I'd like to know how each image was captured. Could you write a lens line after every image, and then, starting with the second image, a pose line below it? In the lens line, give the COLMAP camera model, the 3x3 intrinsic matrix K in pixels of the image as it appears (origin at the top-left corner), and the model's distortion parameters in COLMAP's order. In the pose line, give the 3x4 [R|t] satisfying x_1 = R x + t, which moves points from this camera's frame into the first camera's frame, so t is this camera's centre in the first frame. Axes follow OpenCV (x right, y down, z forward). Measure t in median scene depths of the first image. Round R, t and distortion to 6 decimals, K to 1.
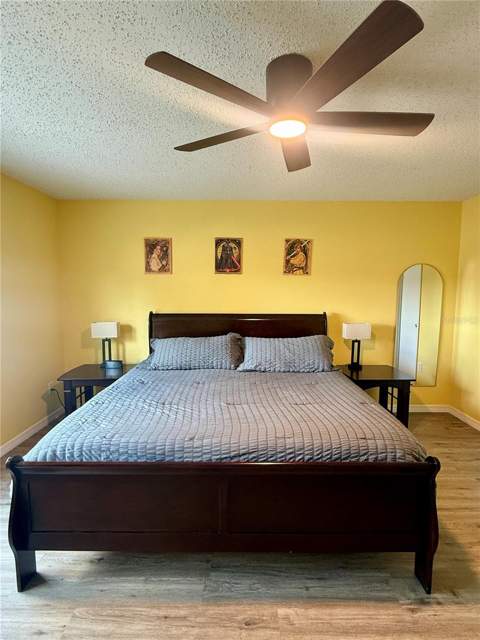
lens RADIAL K [[322.9, 0, 239.4], [0, 322.9, 319.2], [0, 0, 1]] dist [0.004027, 0.001088]
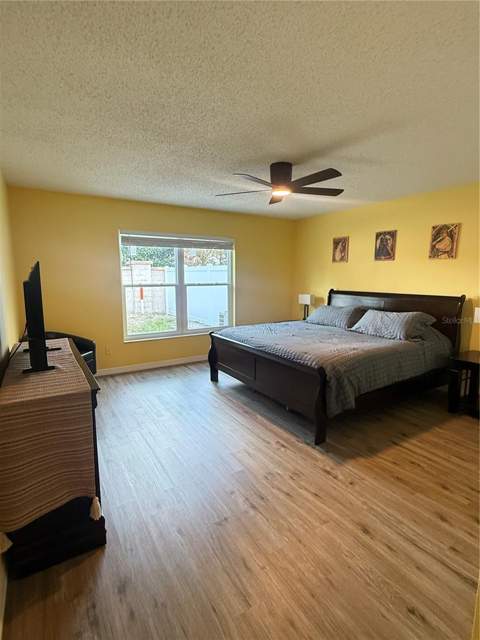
lens RADIAL K [[322.9, 0, 241.4], [0, 322.9, 321.1], [0, 0, 1]] dist [0.004027, 0.001088]
pose [[0.526782, 0.117552, -0.841833, 0.756939], [-0.079227, 0.992870, 0.089065, 0.024020], [0.846300, 0.019778, 0.532340, -0.121799]]
